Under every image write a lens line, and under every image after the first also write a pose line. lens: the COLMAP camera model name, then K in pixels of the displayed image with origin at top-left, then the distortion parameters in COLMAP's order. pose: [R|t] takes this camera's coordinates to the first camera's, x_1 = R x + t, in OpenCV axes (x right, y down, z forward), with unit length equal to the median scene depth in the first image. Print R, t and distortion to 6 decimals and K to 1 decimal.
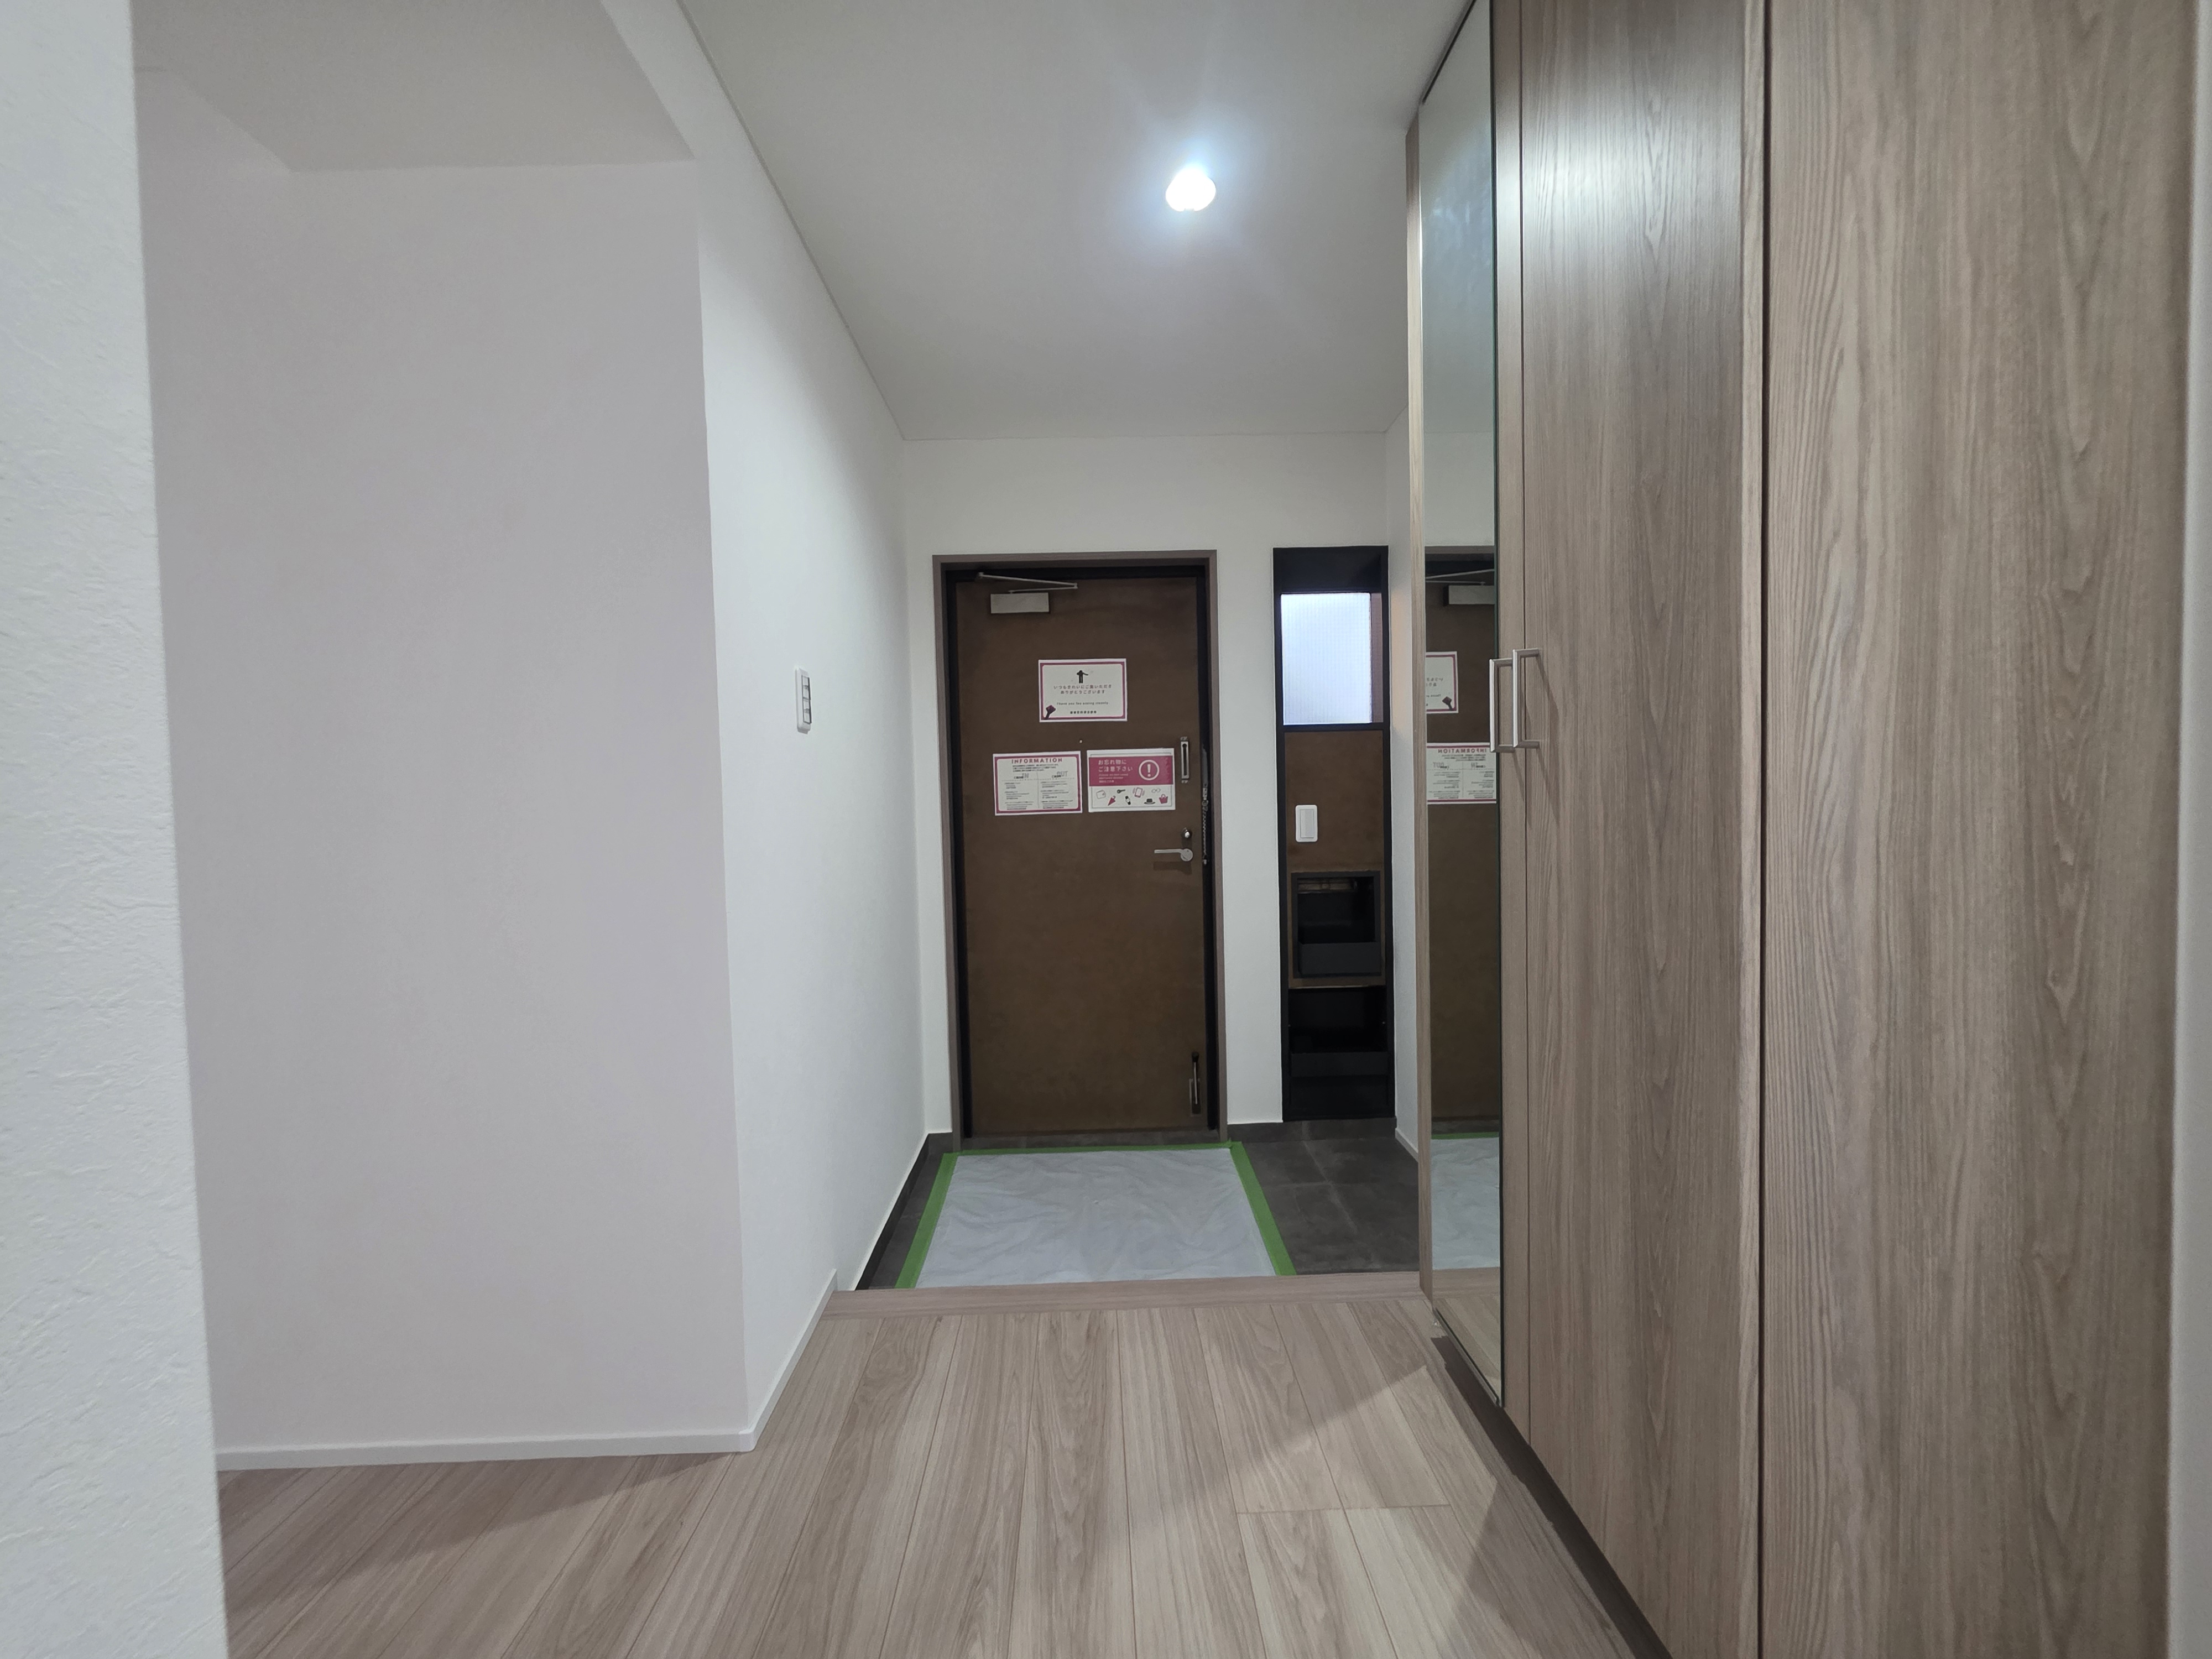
lens RADIAL K [[883.7, 0, 1106.6], [0, 883.7, 813.6], [0, 0, 1]] dist [0.002063, -0.000238]
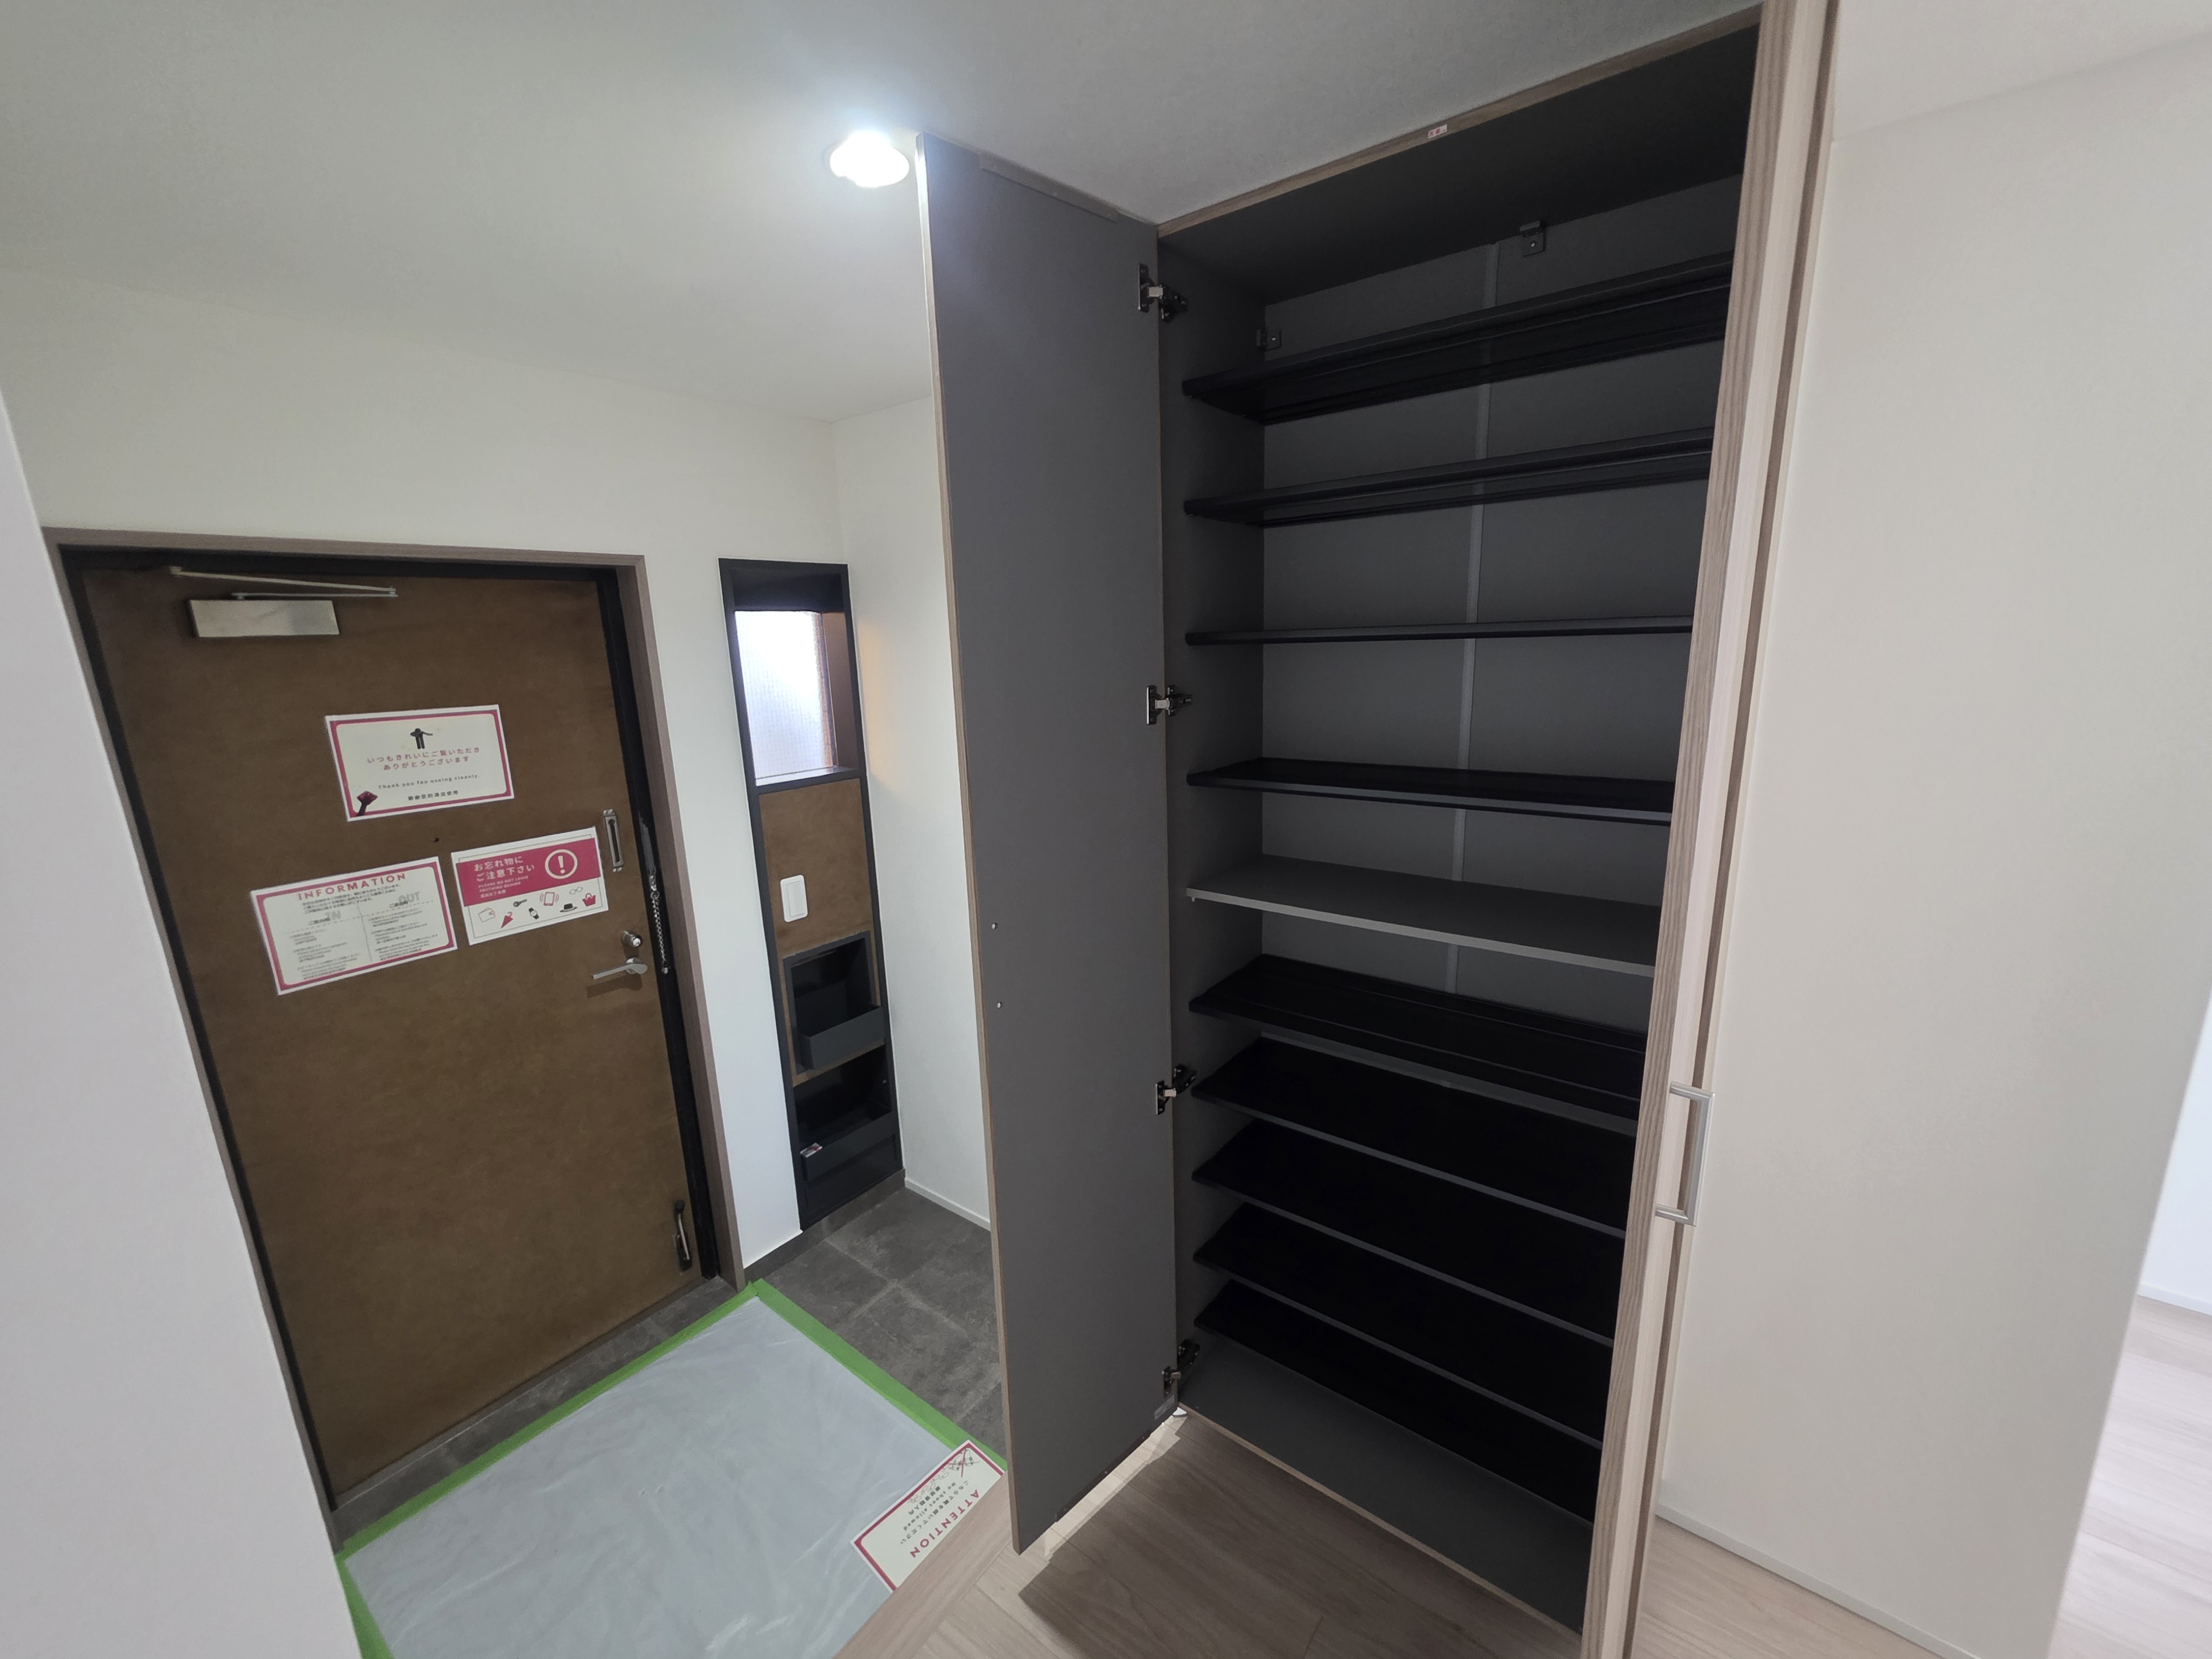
lens RADIAL K [[883.7, 0, 1110.4], [0, 883.7, 823.9], [0, 0, 1]] dist [0.002063, -0.000238]
pose [[0.628075, -0.159285, 0.761676, -0.206484], [0.038208, 0.983958, 0.174263, -0.186049], [-0.777214, -0.080349, 0.624085, 0.233284]]
